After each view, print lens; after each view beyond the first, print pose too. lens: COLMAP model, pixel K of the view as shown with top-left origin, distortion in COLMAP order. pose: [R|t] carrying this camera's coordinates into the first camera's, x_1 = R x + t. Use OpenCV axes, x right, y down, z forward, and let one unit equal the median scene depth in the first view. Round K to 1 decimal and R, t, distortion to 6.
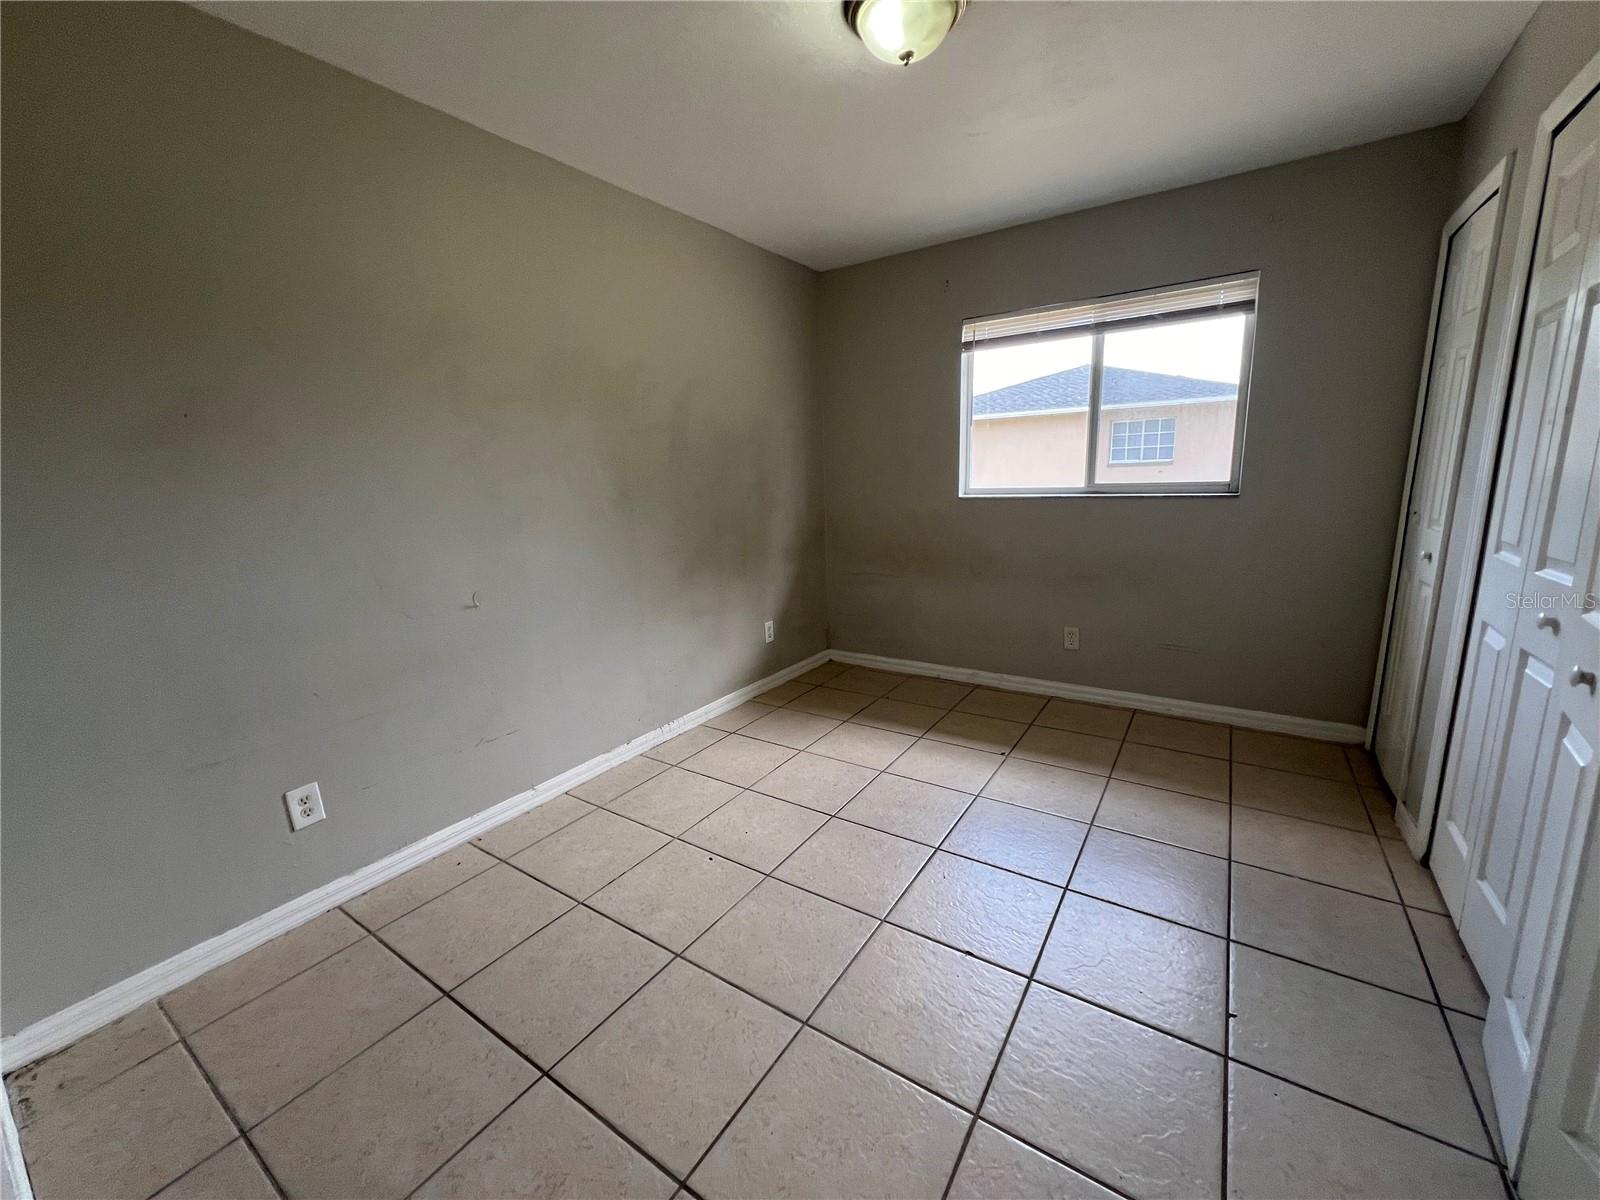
lens RADIAL K [[640.1, 0, 800.0], [0, 640.1, 600.0], [0, 0, 1]] dist [-0.000847, 0.000067]
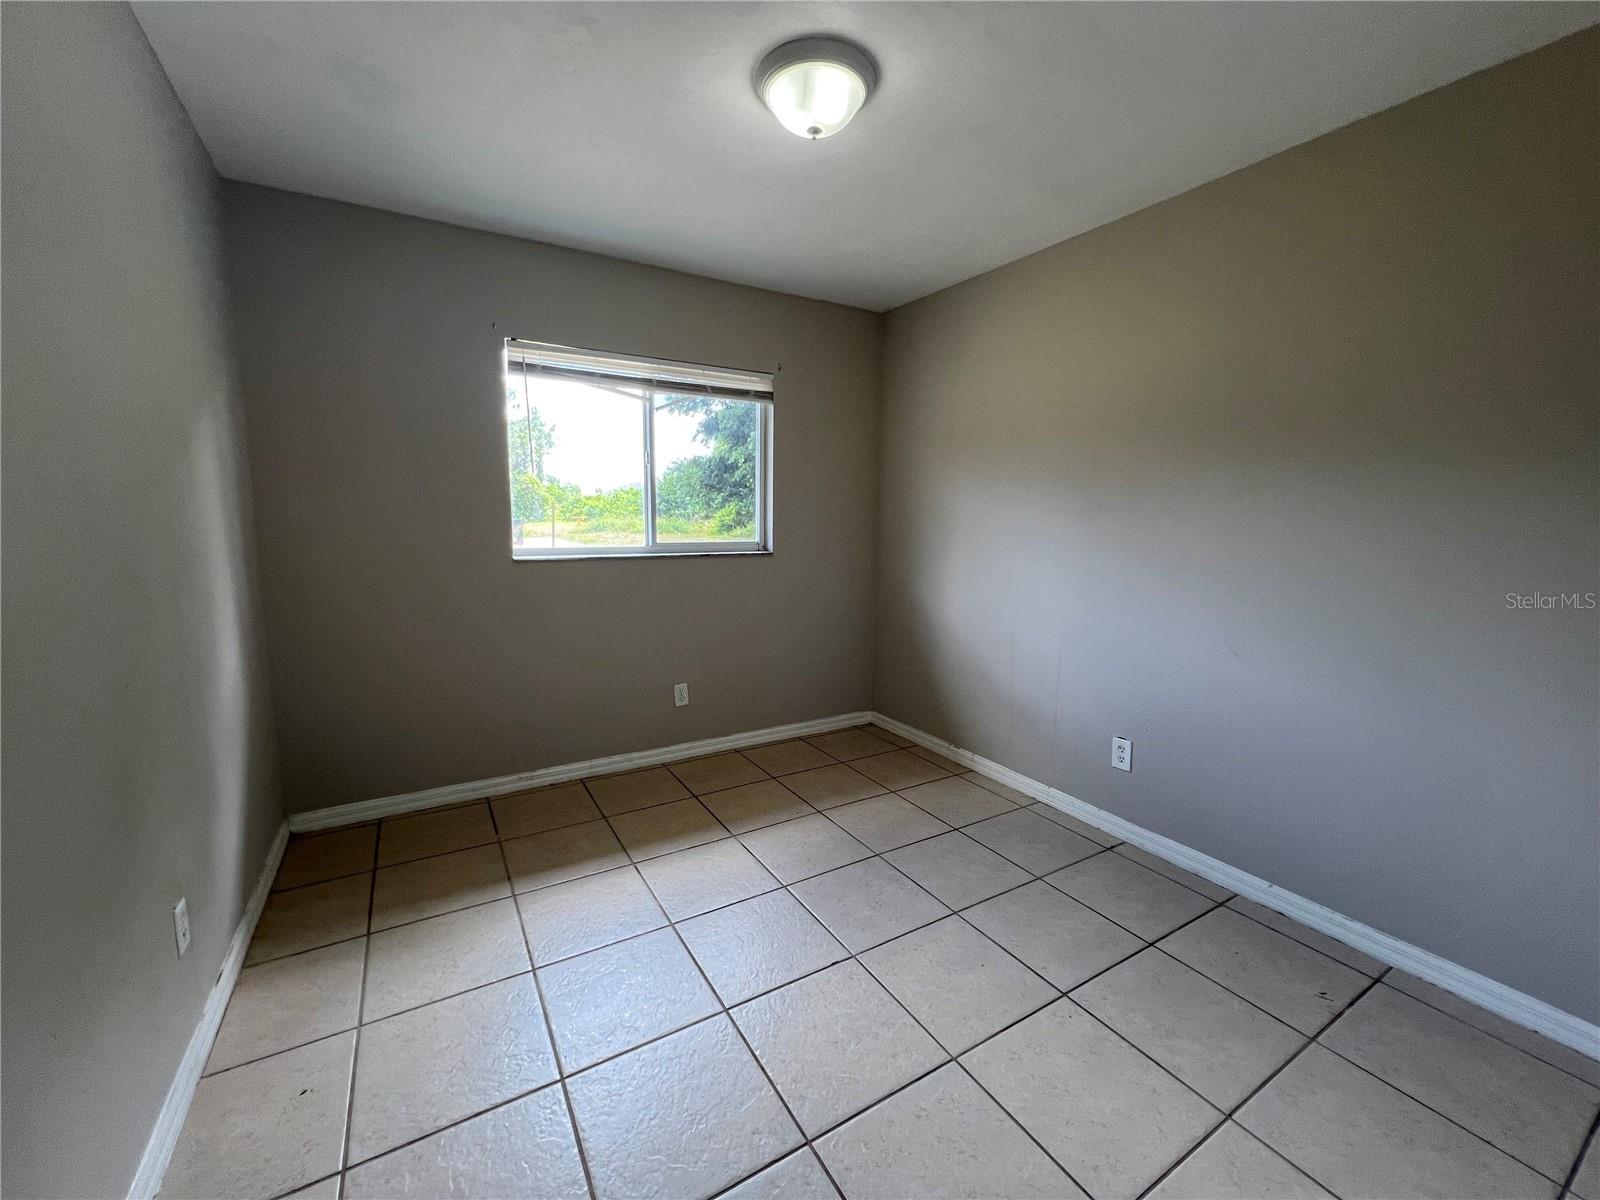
lens RADIAL K [[637.7, 0, 798.2], [0, 637.7, 605.8], [0, 0, 1]] dist [-0.001465, -0.000069]
pose [[0.425869, -0.079379, 0.901296, -0.327961], [0.152993, 0.988117, 0.014736, -0.068698], [-0.891756, 0.131616, 0.432953, 0.399284]]
